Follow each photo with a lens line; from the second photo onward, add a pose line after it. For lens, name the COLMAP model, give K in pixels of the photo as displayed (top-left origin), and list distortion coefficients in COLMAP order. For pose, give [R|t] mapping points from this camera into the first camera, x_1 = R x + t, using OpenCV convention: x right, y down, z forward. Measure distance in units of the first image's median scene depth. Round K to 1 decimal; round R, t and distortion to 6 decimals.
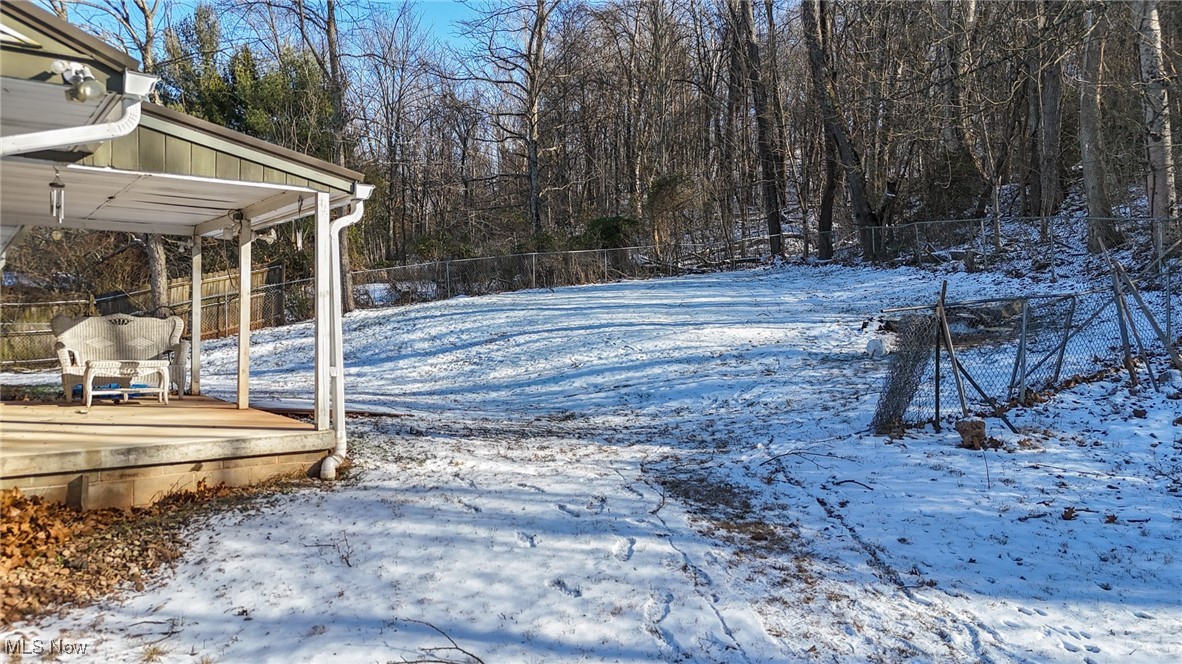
lens RADIAL K [[870.8, 0, 593.9], [0, 870.8, 333.4], [0, 0, 1]] dist [0.040795, 0.004133]
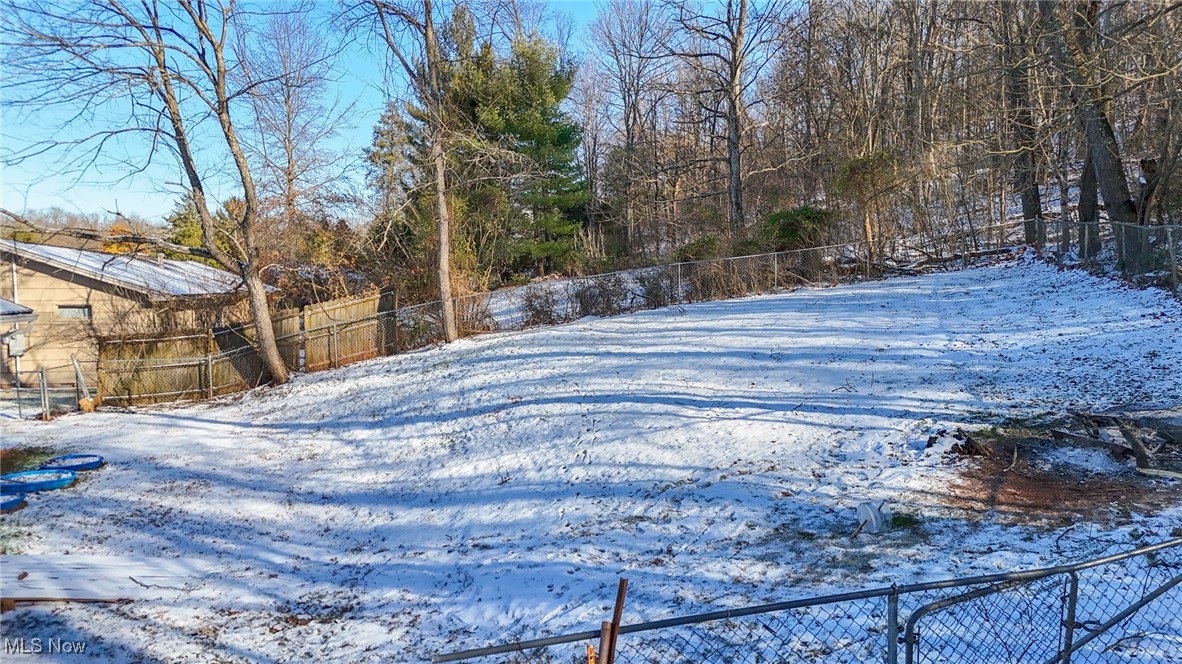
lens RADIAL K [[870.8, 0, 594.1], [0, 870.8, 331.8], [0, 0, 1]] dist [0.040795, 0.004133]
pose [[0.934443, 0.007027, -0.356044, 0.188560], [0.007640, 0.999180, 0.039771, -0.071265], [0.356031, -0.039884, 0.933623, 0.197498]]
